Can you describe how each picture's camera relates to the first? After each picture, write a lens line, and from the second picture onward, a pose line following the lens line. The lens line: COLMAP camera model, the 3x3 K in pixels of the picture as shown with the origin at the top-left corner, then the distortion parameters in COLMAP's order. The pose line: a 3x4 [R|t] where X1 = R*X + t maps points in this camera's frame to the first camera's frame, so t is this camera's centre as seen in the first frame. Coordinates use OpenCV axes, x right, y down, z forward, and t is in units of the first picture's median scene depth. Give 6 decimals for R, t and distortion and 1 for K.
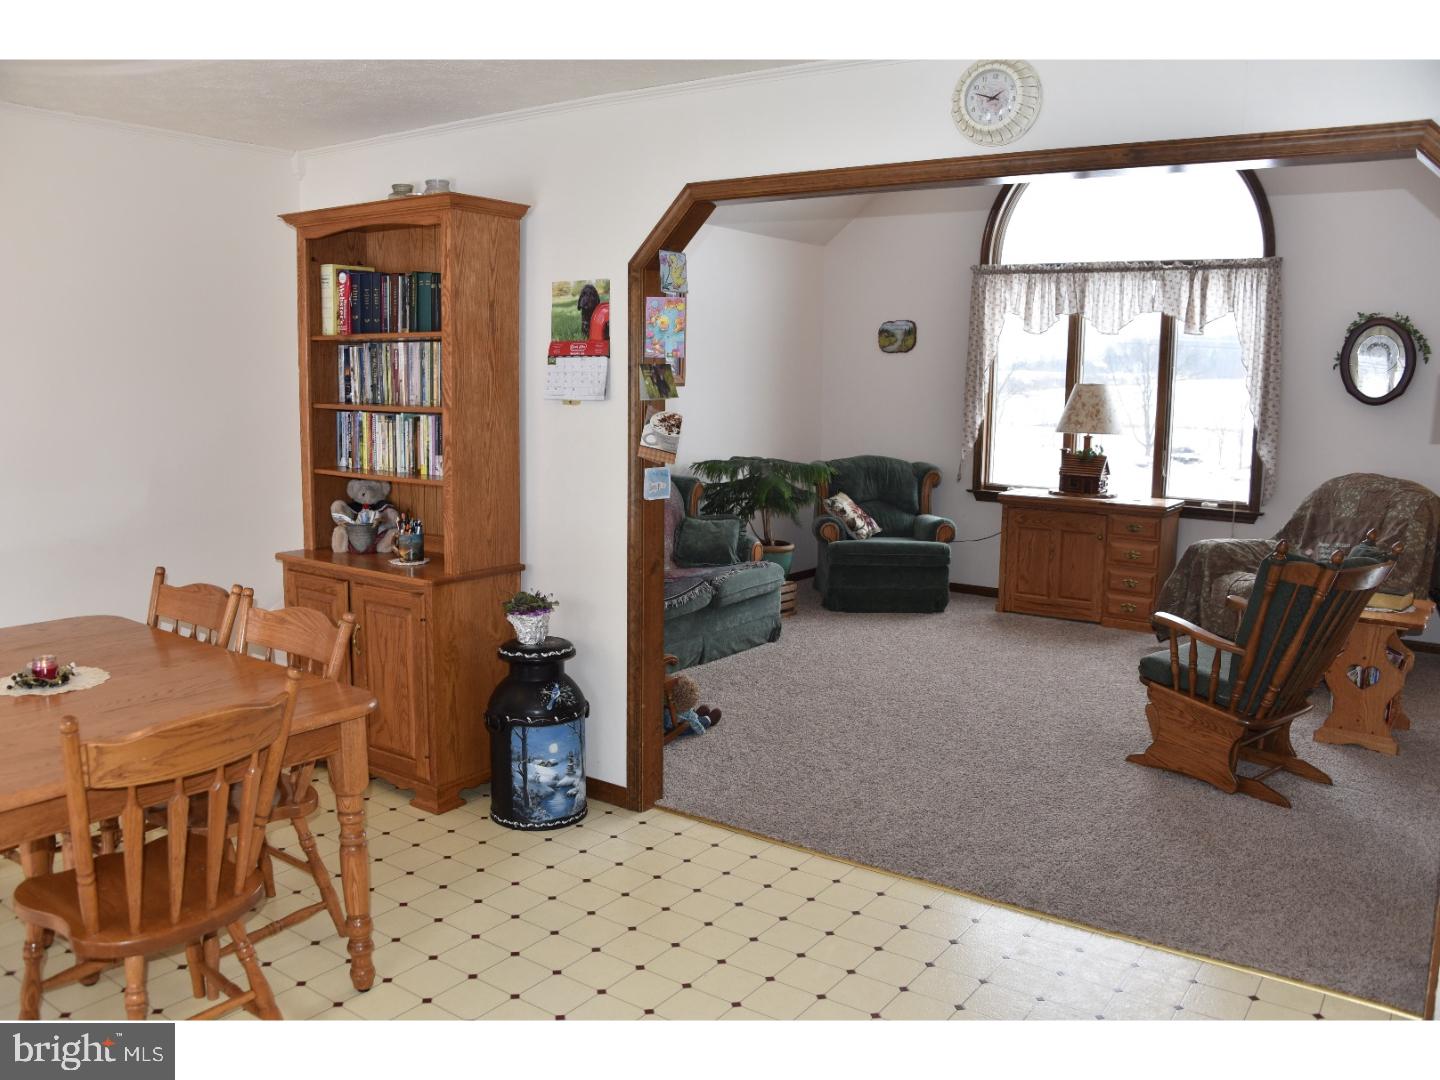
lens RADIAL K [[1170.6, 0, 720.0], [0, 1170.6, 540.0], [0, 0, 1]] dist [-0.134948, 0.072470]
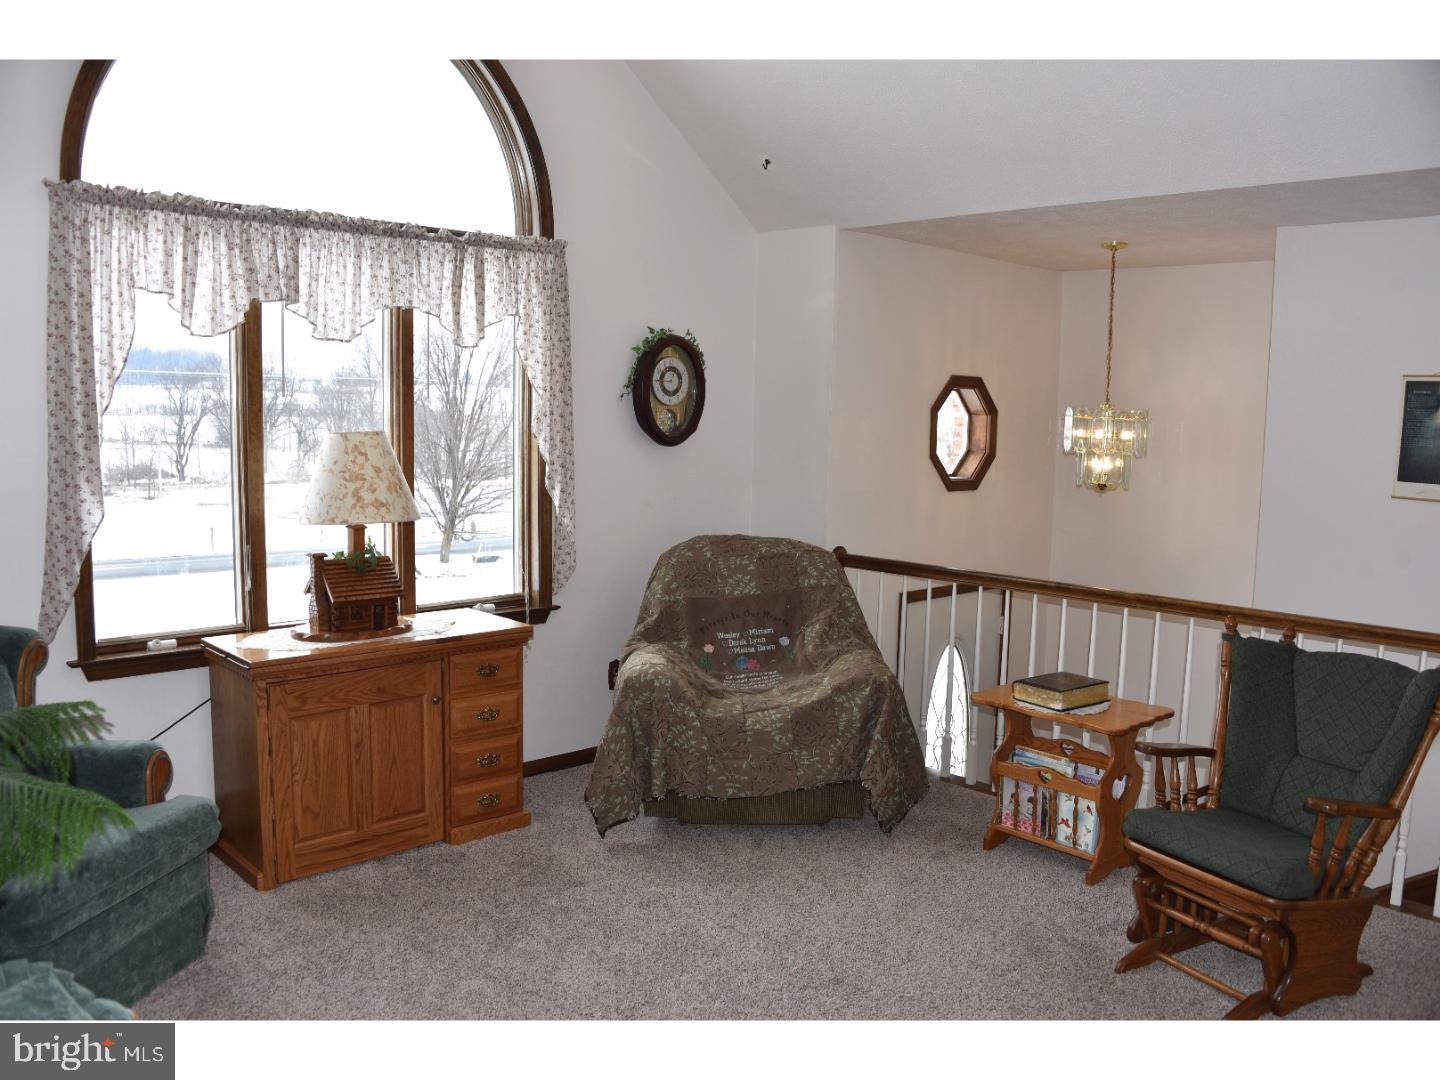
lens RADIAL K [[1170.6, 0, 720.0], [0, 1170.6, 540.0], [0, 0, 1]] dist [-0.134948, 0.072470]
pose [[0.208612, -0.111449, 0.971628, -0.334584], [0.126207, 0.988247, 0.086258, -0.197739], [-0.969821, 0.104632, 0.220226, 1.293195]]
